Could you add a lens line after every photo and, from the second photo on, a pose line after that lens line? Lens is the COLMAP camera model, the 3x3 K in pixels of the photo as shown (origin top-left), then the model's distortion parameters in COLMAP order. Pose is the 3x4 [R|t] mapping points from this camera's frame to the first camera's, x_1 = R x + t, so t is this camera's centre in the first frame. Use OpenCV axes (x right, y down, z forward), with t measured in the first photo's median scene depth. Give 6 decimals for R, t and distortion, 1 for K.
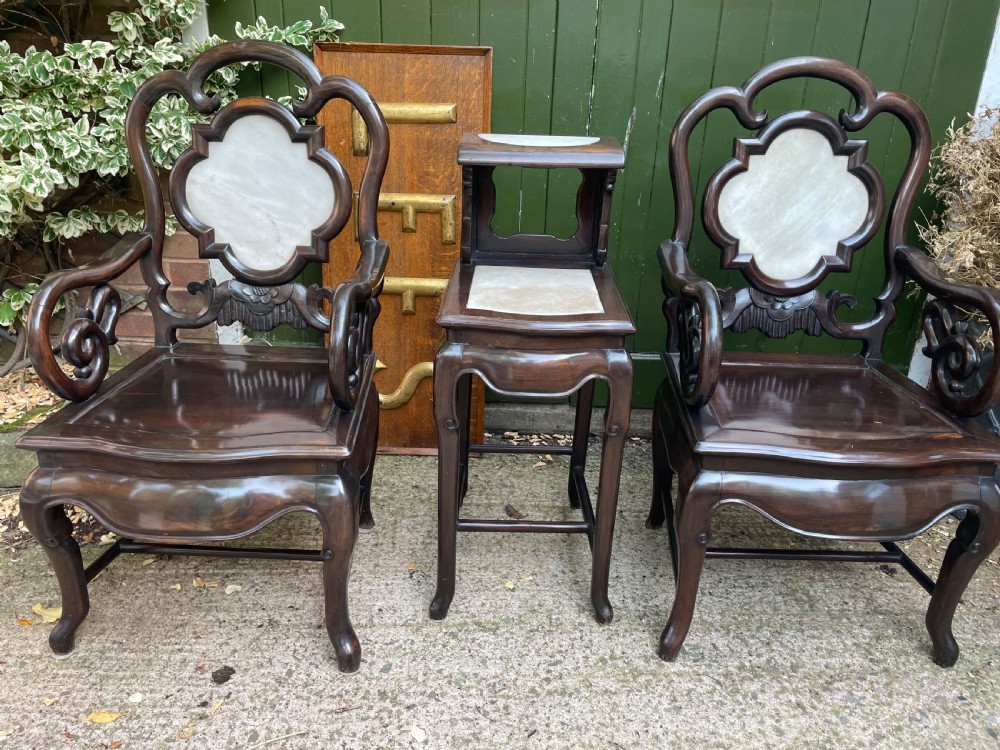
lens RADIAL K [[774.8, 0, 499.0], [0, 774.8, 372.5], [0, 0, 1]] dist [0.078908, -0.115902]
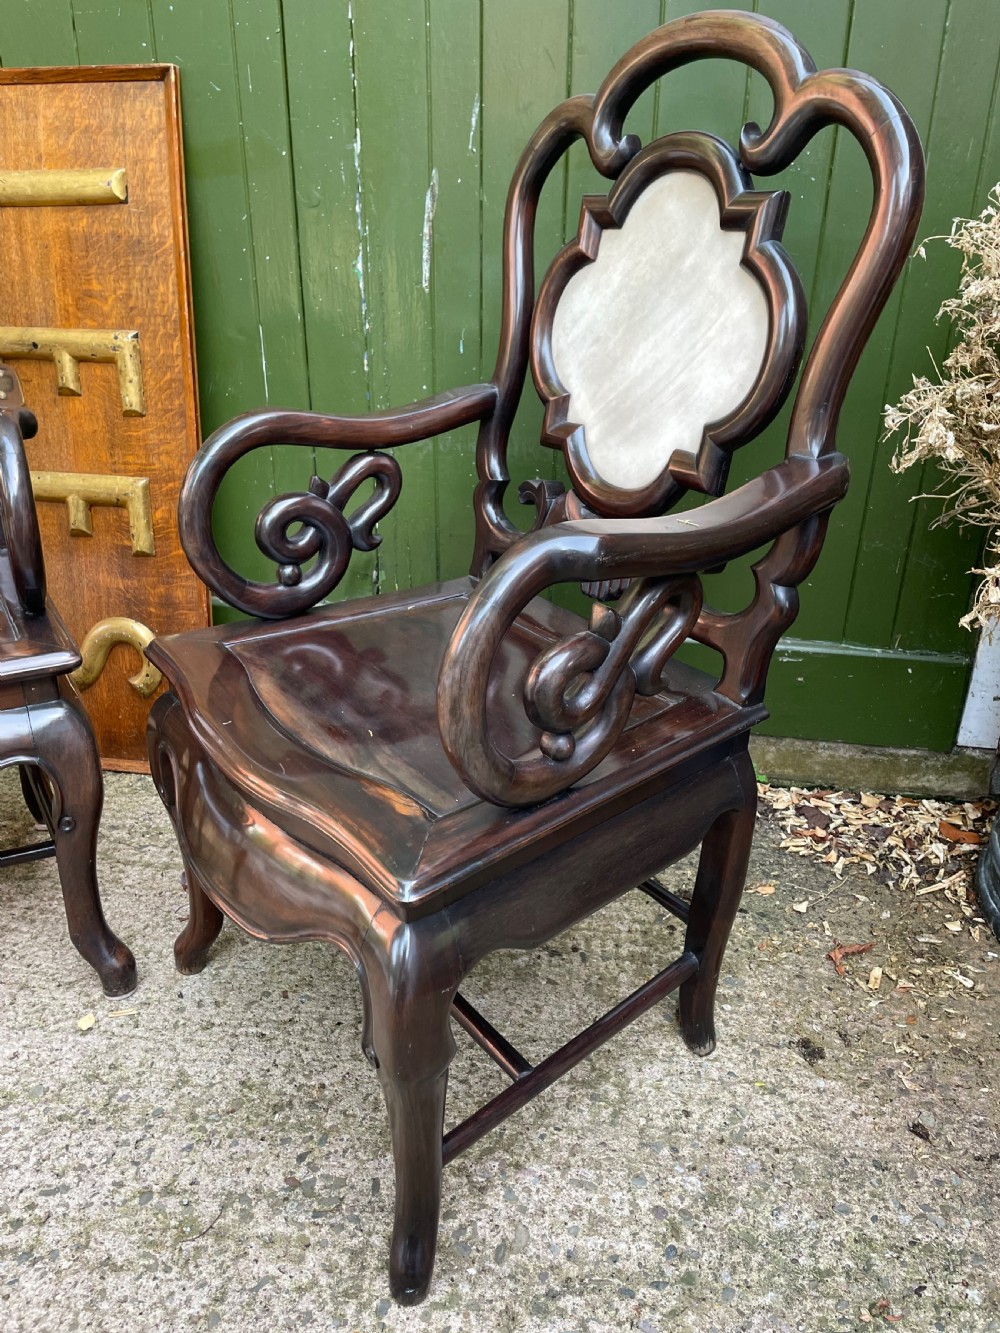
lens RADIAL K [[1032.8, 0, 507.4], [0, 1032.8, 674.2], [0, 0, 1]] dist [0.078908, -0.115902]
pose [[0.988764, 0.045088, -0.142521, 0.415140], [-0.040191, 0.998505, 0.037056, -0.015206], [0.143978, -0.030911, 0.989098, 0.317697]]
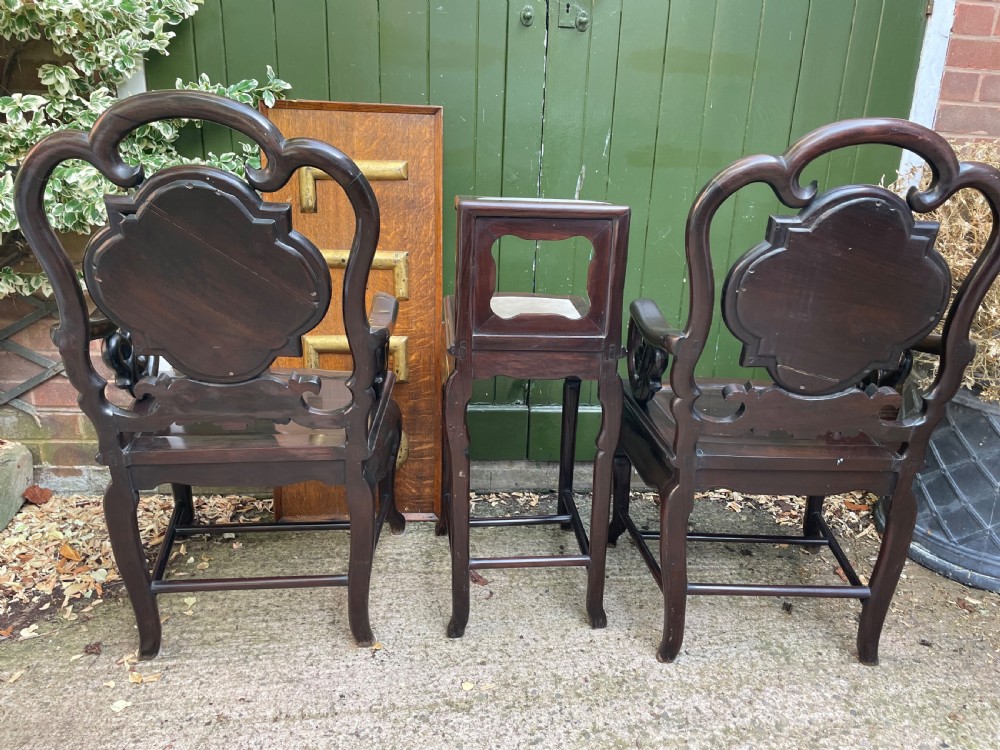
lens RADIAL K [[774.8, 0, 514.7], [0, 774.8, 363.6], [0, 0, 1]] dist [0.078908, -0.115902]
pose [[0.993682, -0.025290, 0.109343, -0.040023], [0.034237, 0.996148, -0.080733, -0.003797], [-0.106880, 0.083967, 0.990720, 0.030437]]
